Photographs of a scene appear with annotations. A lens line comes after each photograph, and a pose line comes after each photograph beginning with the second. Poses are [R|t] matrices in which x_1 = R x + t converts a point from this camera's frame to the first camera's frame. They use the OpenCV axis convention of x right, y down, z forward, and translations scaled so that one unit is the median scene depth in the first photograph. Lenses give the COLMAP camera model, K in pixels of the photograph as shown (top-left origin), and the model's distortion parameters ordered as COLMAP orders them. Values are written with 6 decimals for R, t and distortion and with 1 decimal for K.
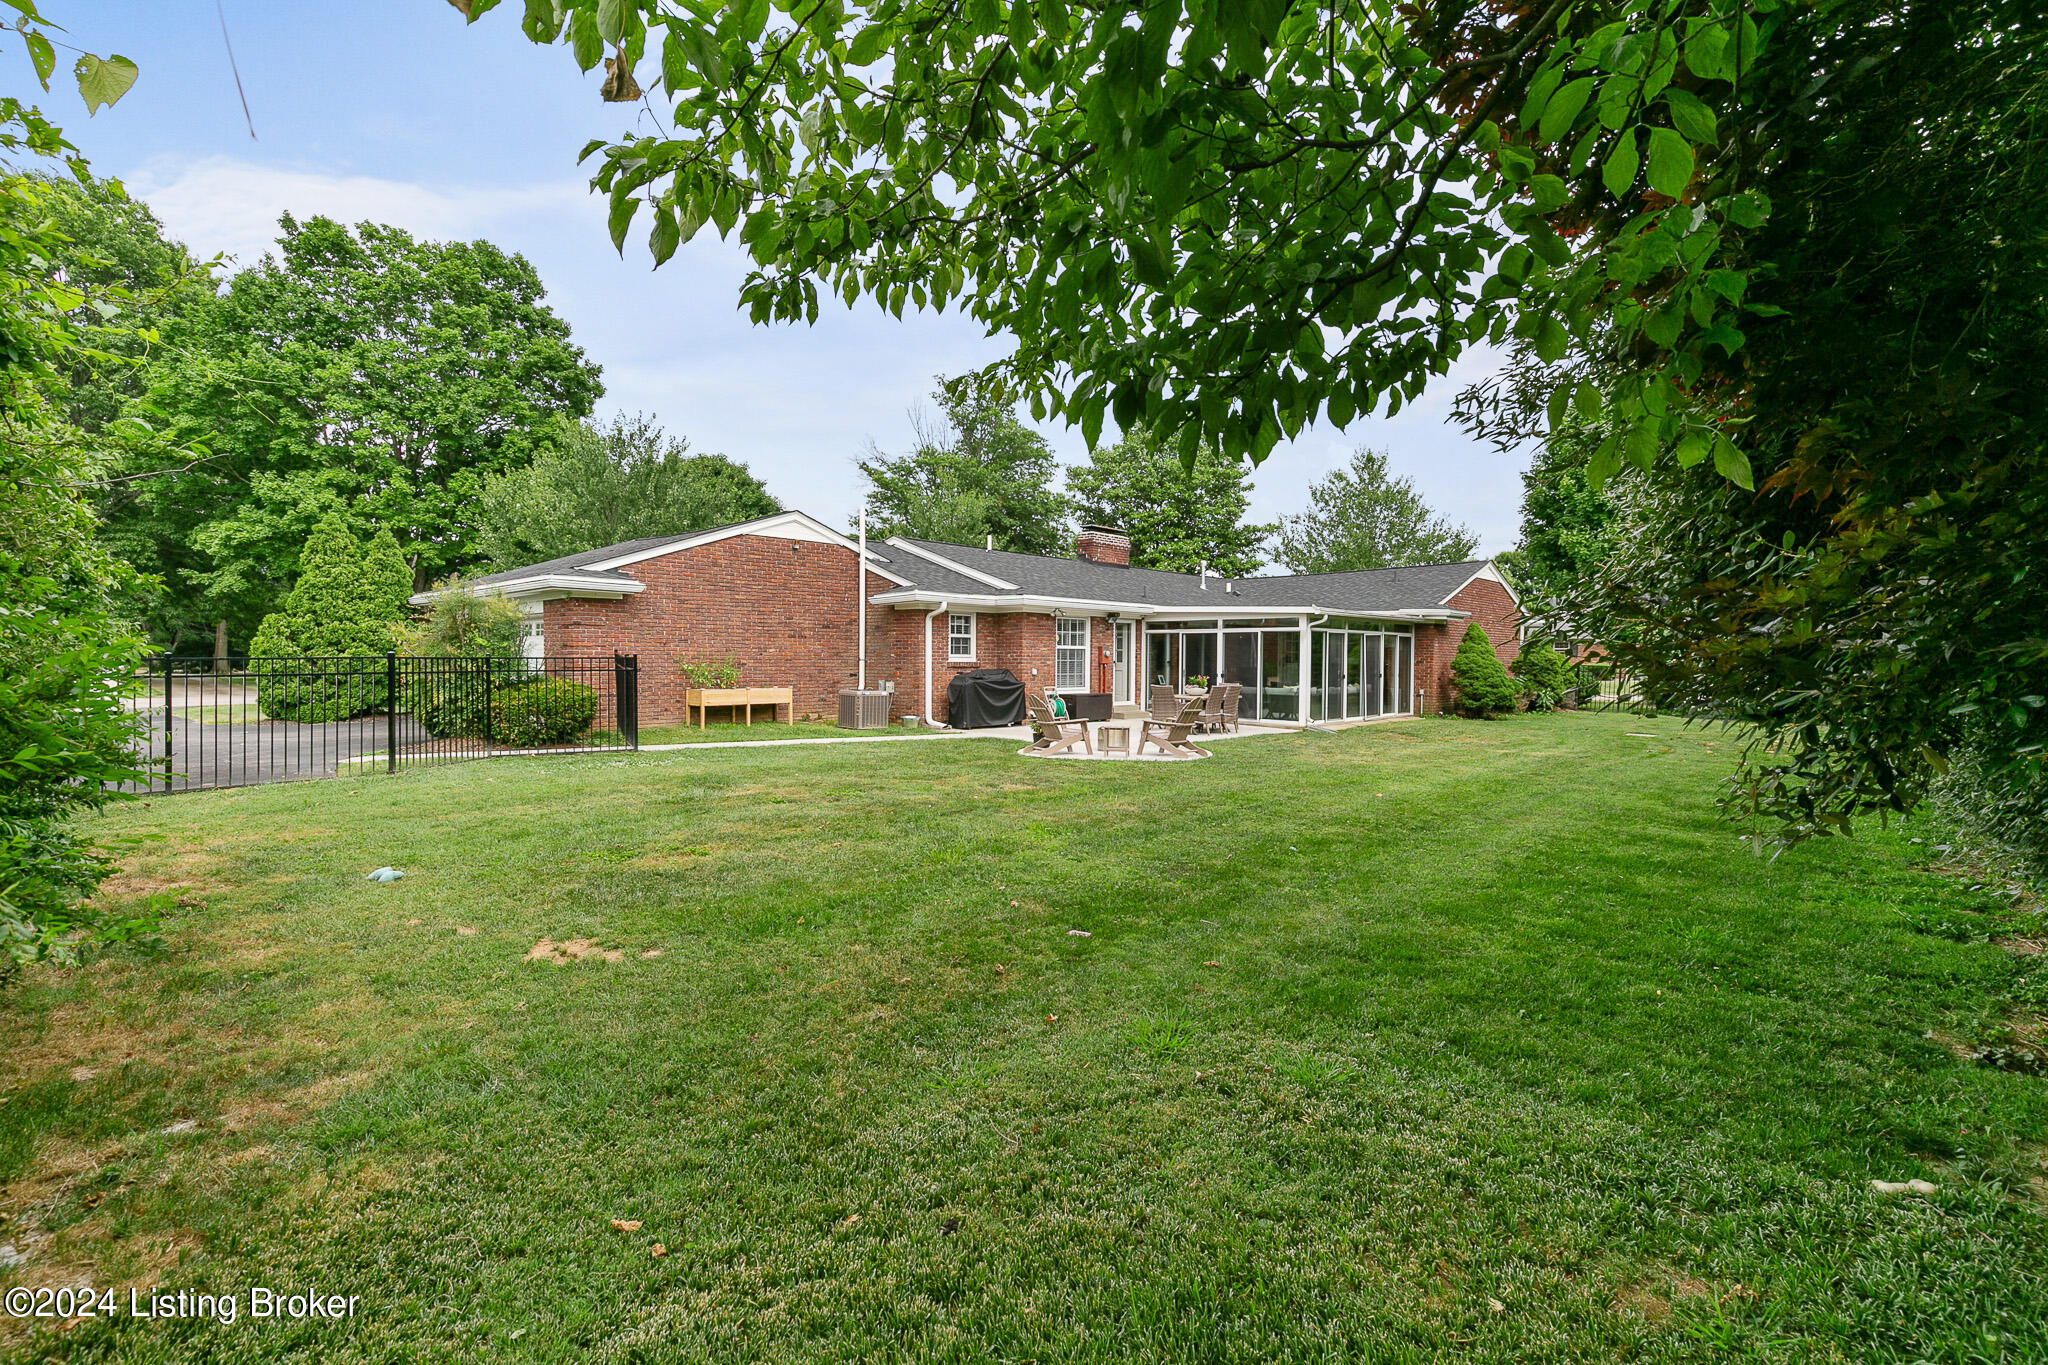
lens RADIAL K [[948.6, 0, 1026.0], [0, 948.6, 685.0], [0, 0, 1]] dist [0.000439, -0.000707]
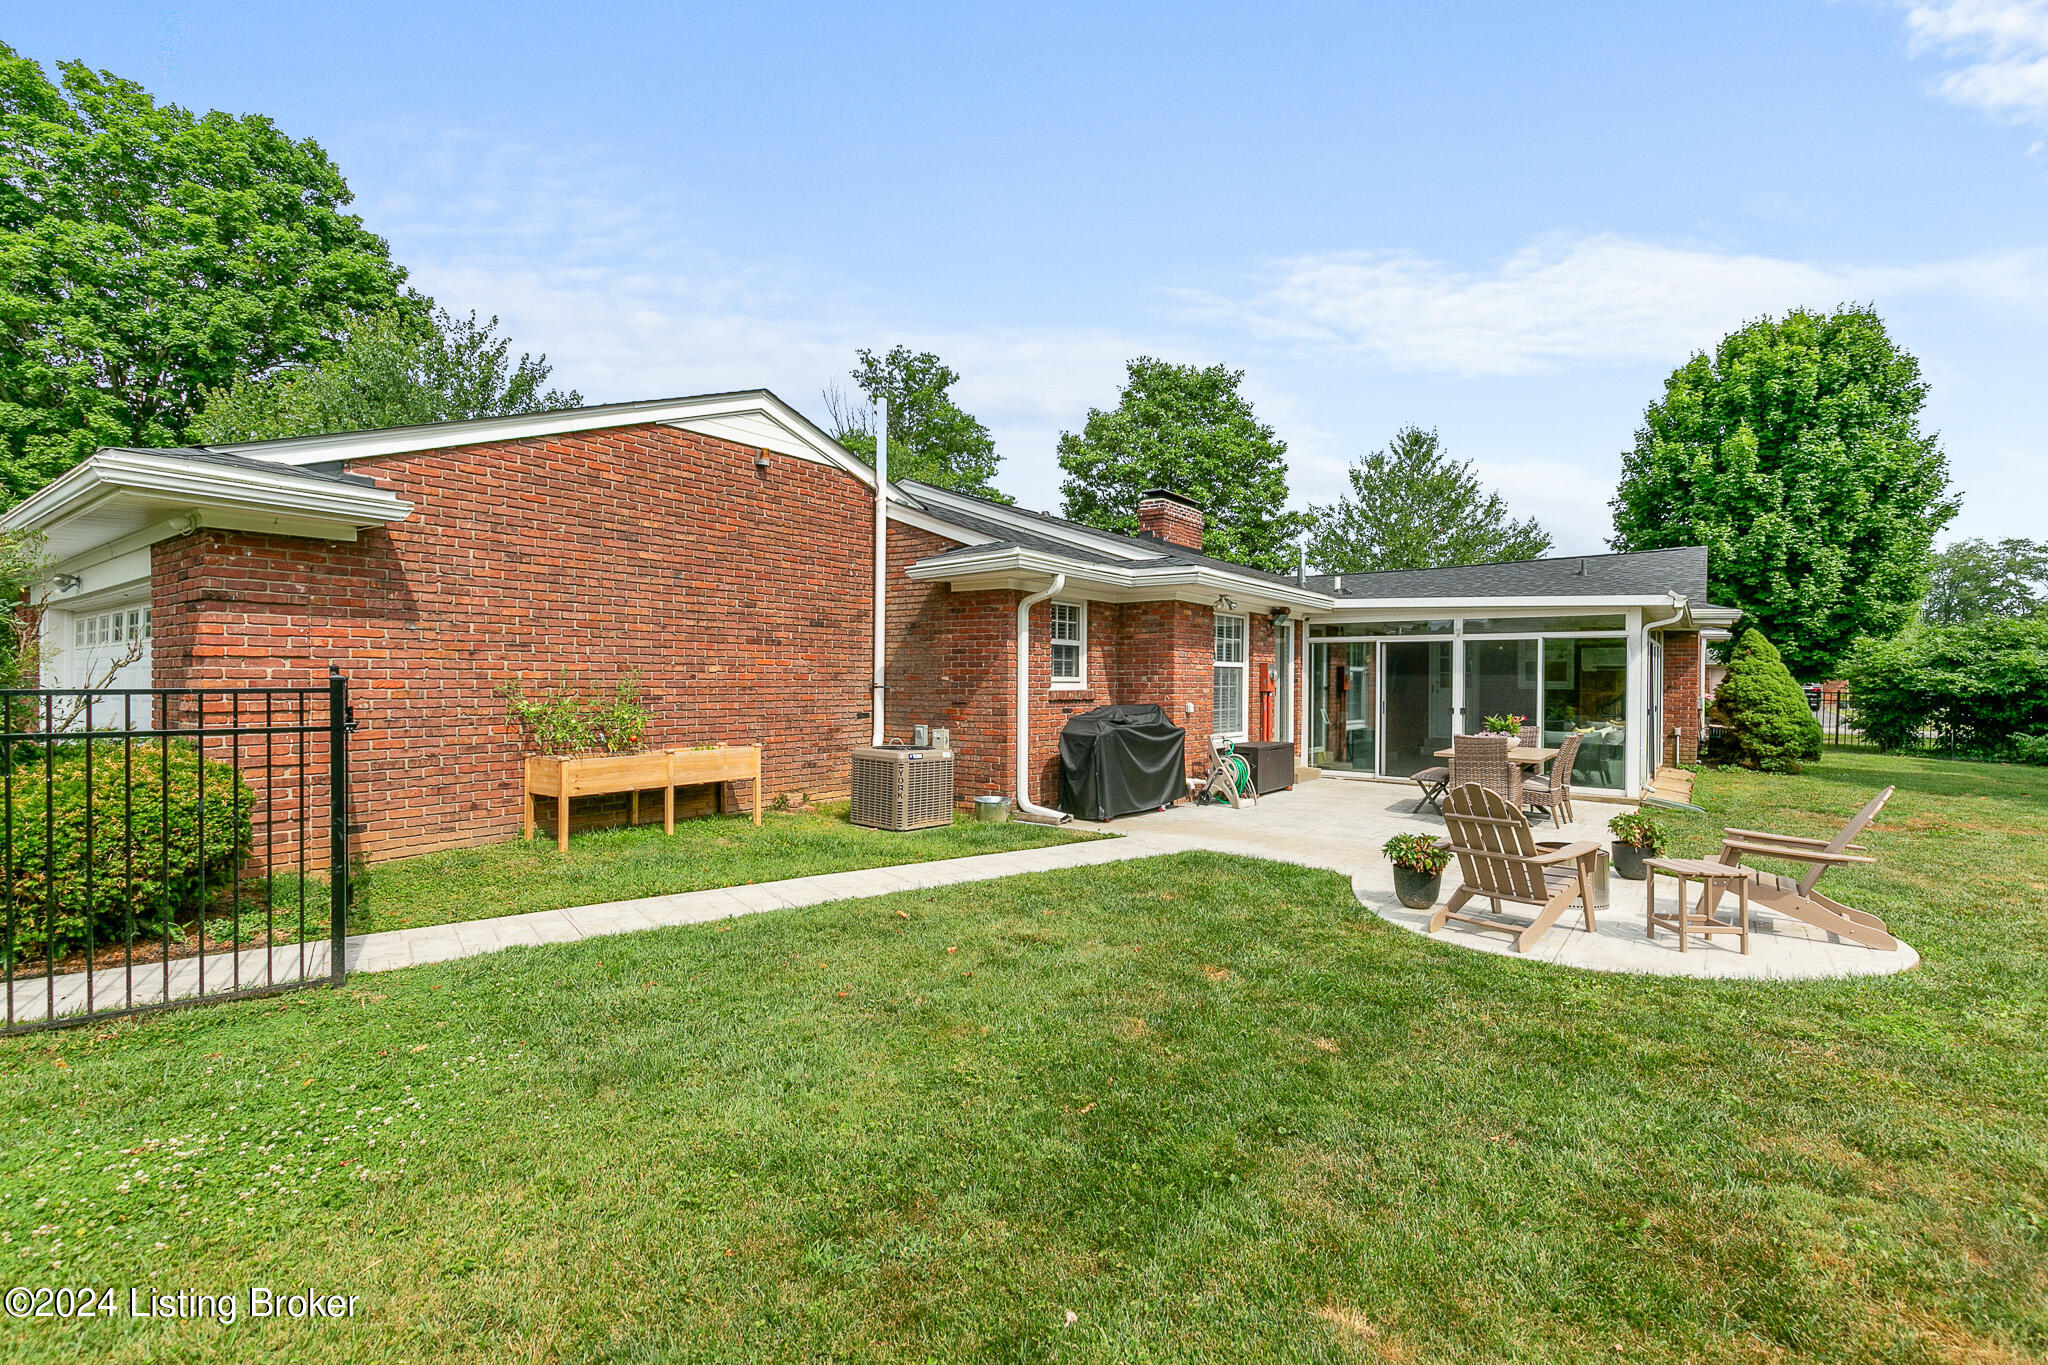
lens RADIAL K [[948.6, 0, 1025.7], [0, 948.6, 695.0], [0, 0, 1]] dist [0.000439, -0.000707]
pose [[0.993151, -0.003056, 0.116799, -0.143274], [0.004491, 0.999918, -0.012020, -0.014309], [-0.116752, 0.012463, 0.993083, 0.428355]]
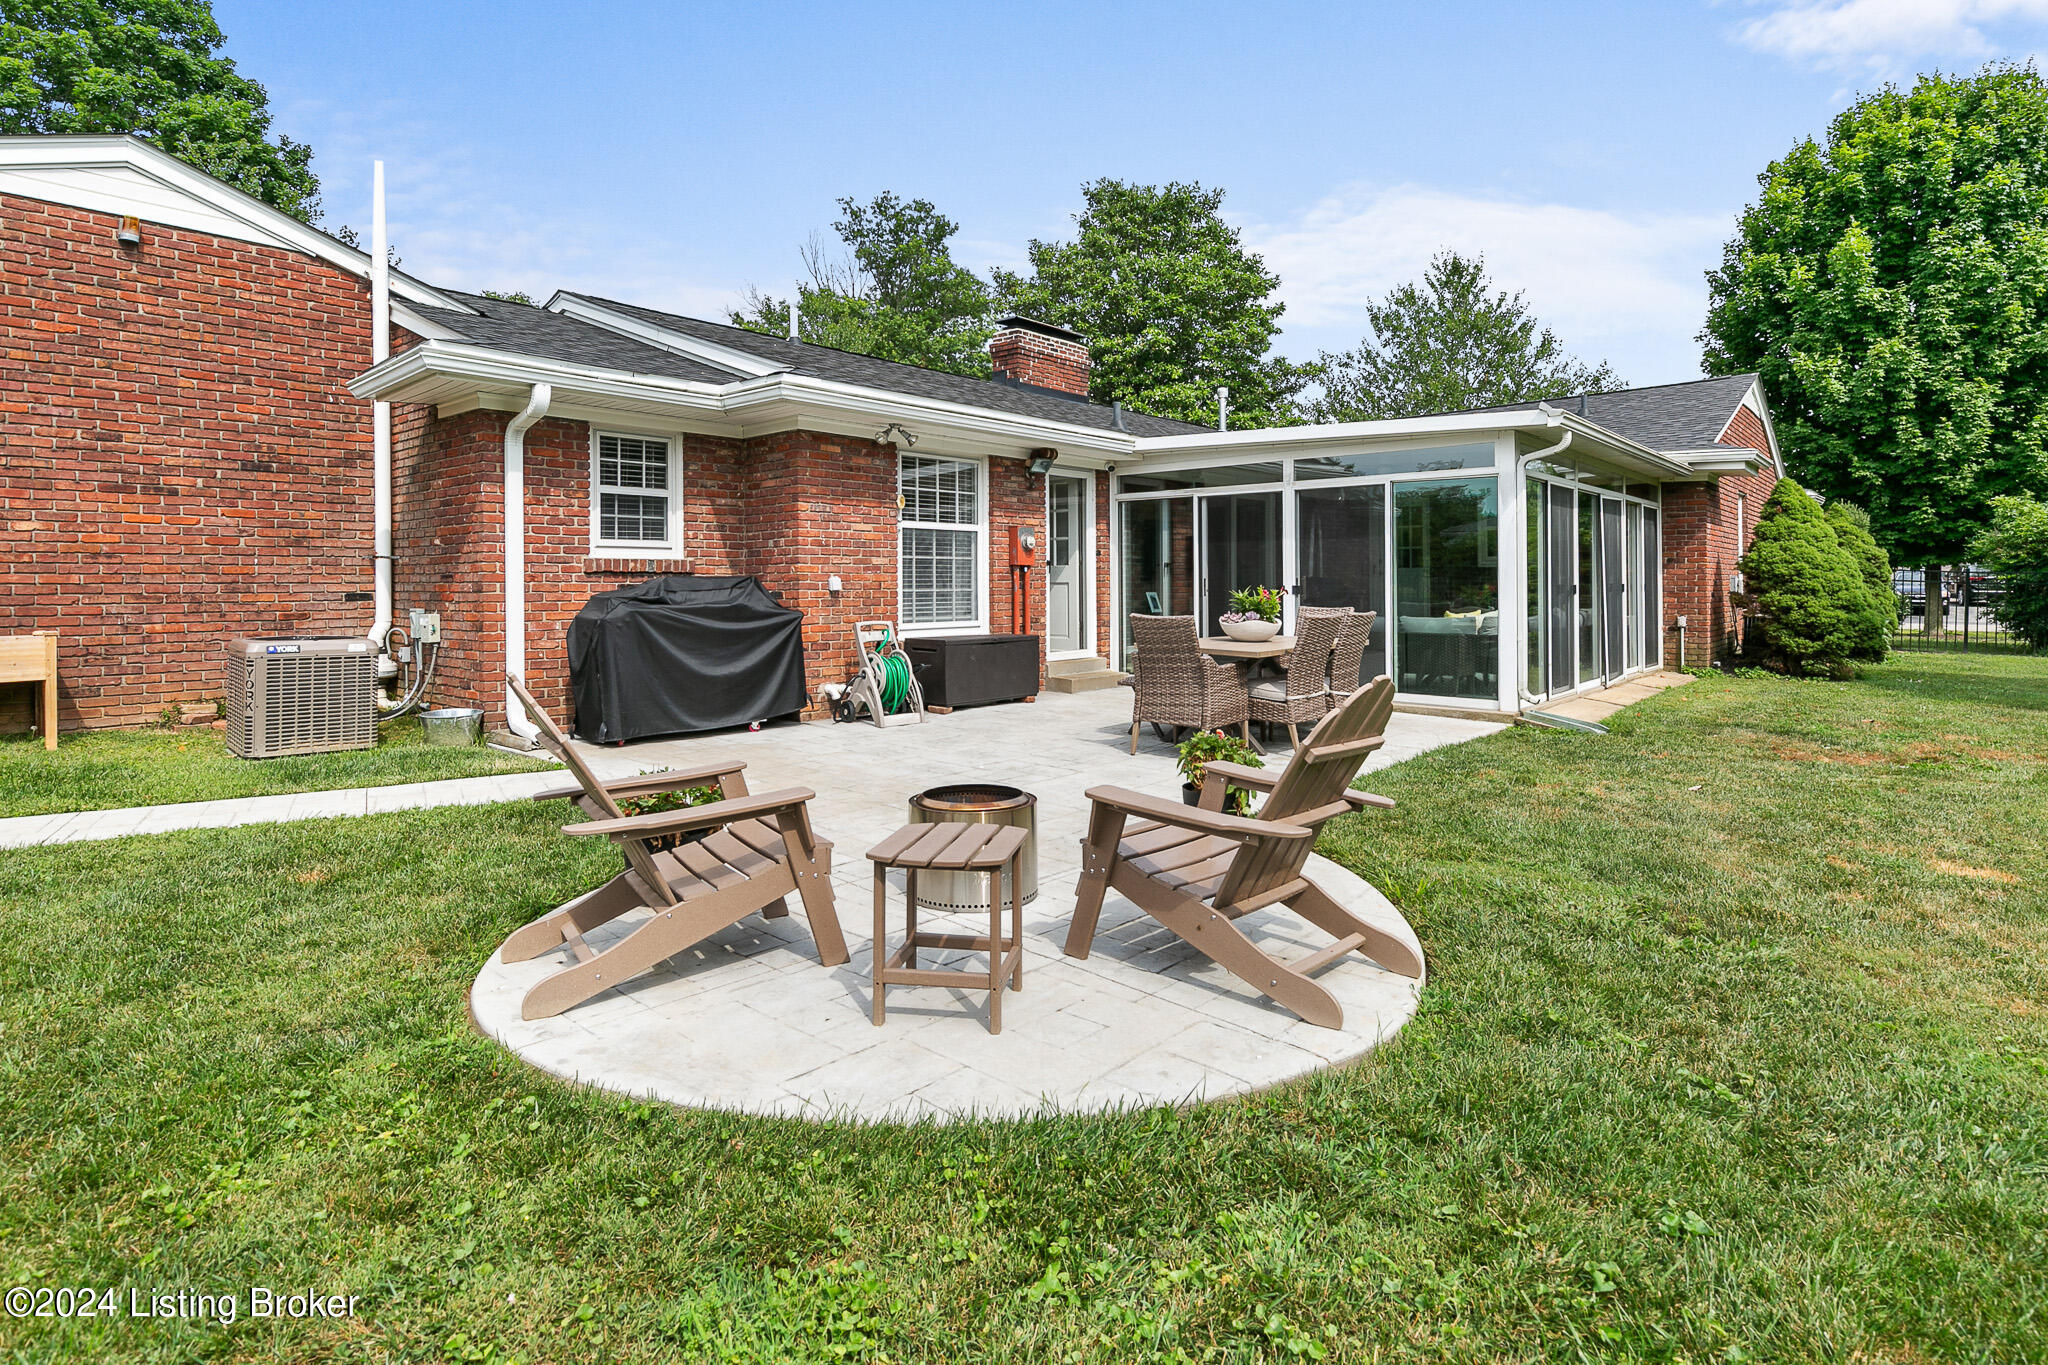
lens RADIAL K [[1070.1, 0, 1028.1], [0, 1070.1, 586.9], [0, 0, 1]] dist [-0.006093, 0.001541]
pose [[0.999368, -0.010591, 0.033942, 0.069649], [0.011443, 0.999622, -0.024995, -0.000652], [-0.033665, 0.025367, 0.999111, 0.520291]]
